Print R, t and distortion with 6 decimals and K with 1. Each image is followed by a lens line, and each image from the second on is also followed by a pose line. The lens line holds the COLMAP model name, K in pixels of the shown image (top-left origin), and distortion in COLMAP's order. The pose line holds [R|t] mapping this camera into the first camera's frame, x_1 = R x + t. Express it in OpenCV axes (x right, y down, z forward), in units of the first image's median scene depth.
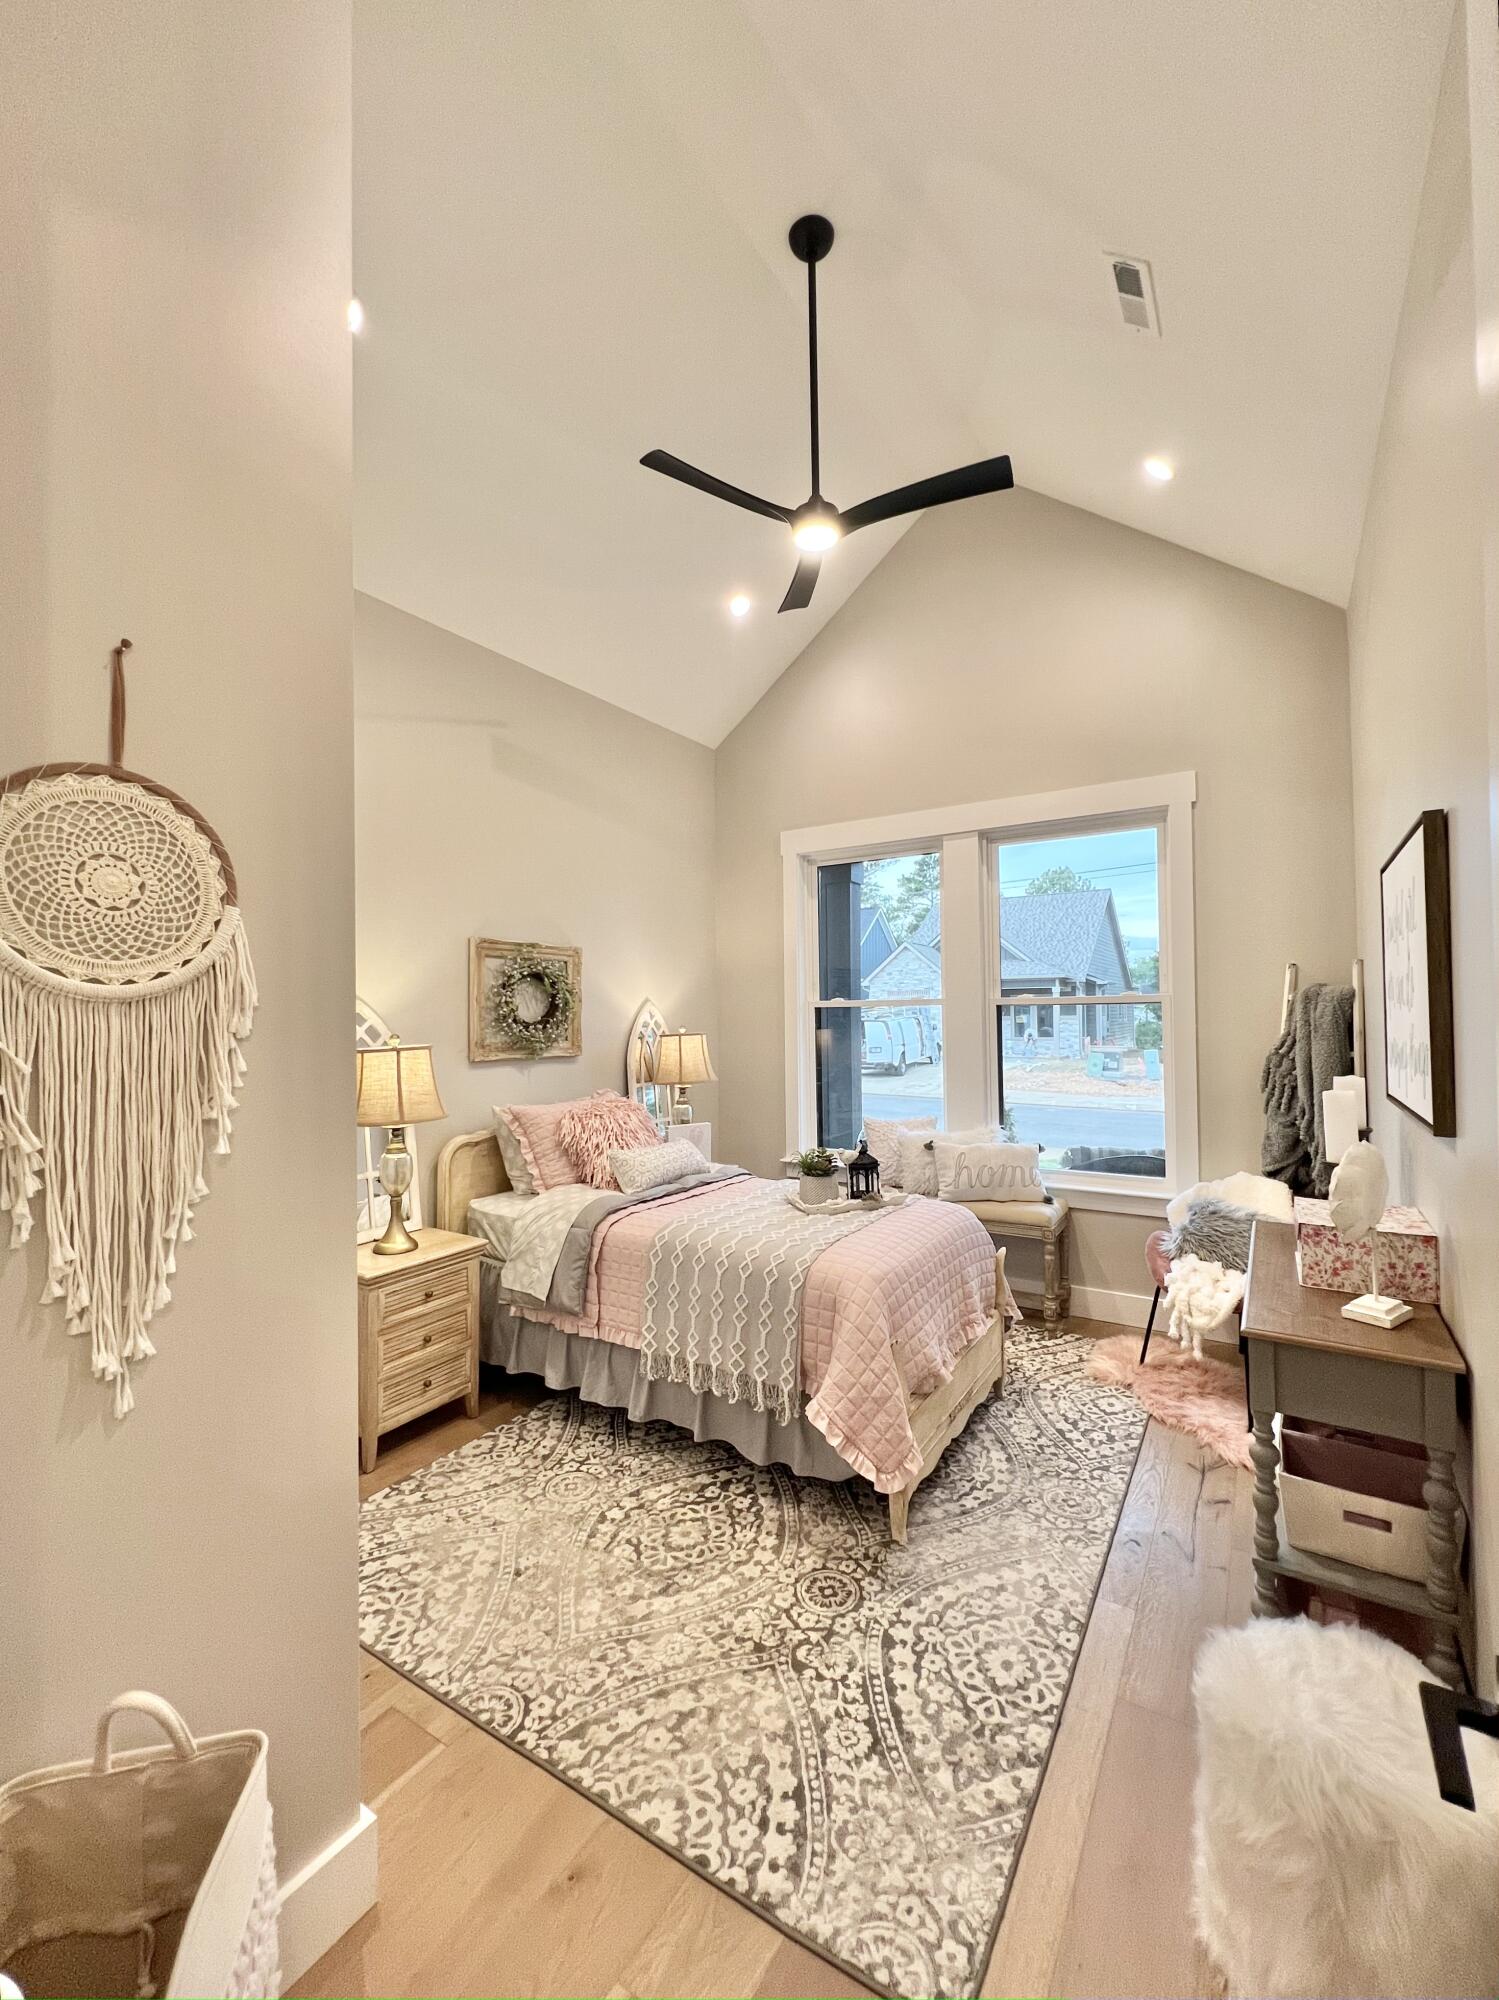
lens RADIAL K [[799.8, 0, 753.0], [0, 799.8, 1009.2], [0, 0, 1]] dist [-0.003171, 0.001118]
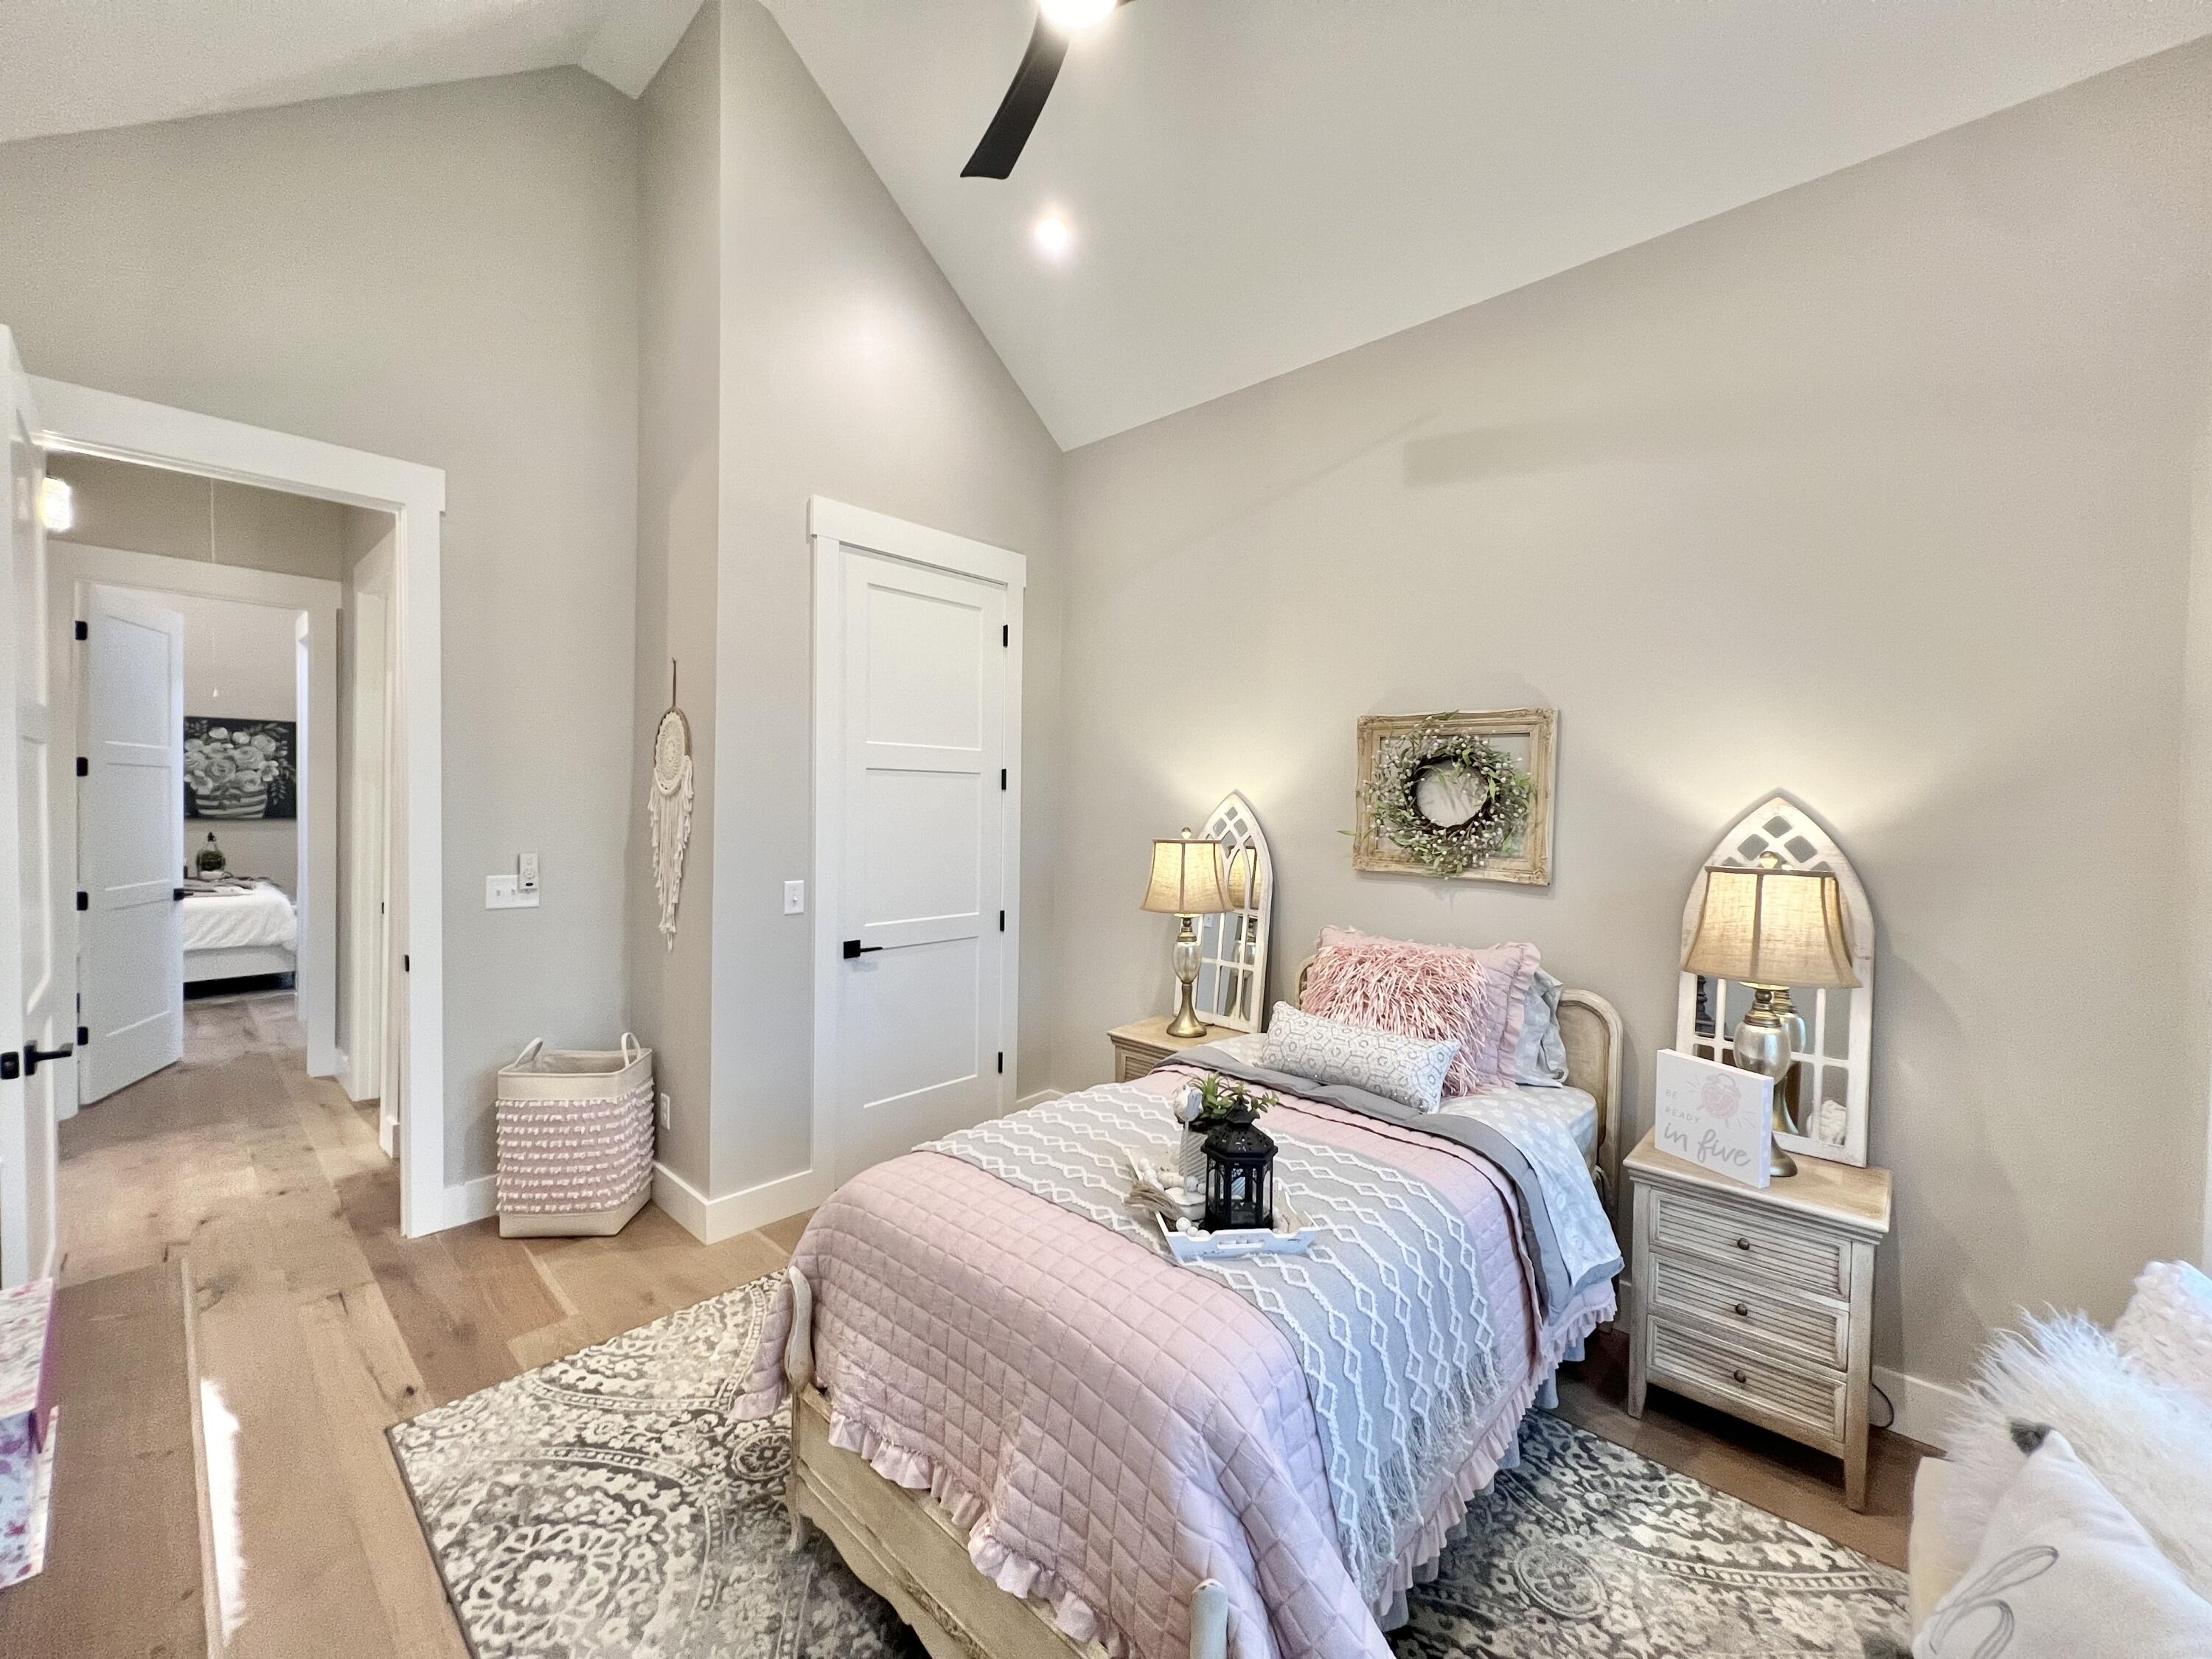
lens RADIAL K [[884.5, 0, 1104.4], [0, 884.5, 824.0], [0, 0, 1]] dist [-0.003171, 0.001118]
pose [[-0.163688, 0.027984, -0.986115, 1.116221], [-0.016620, 0.999377, 0.031120, -0.009982], [0.986372, 0.021483, -0.163121, 1.718911]]
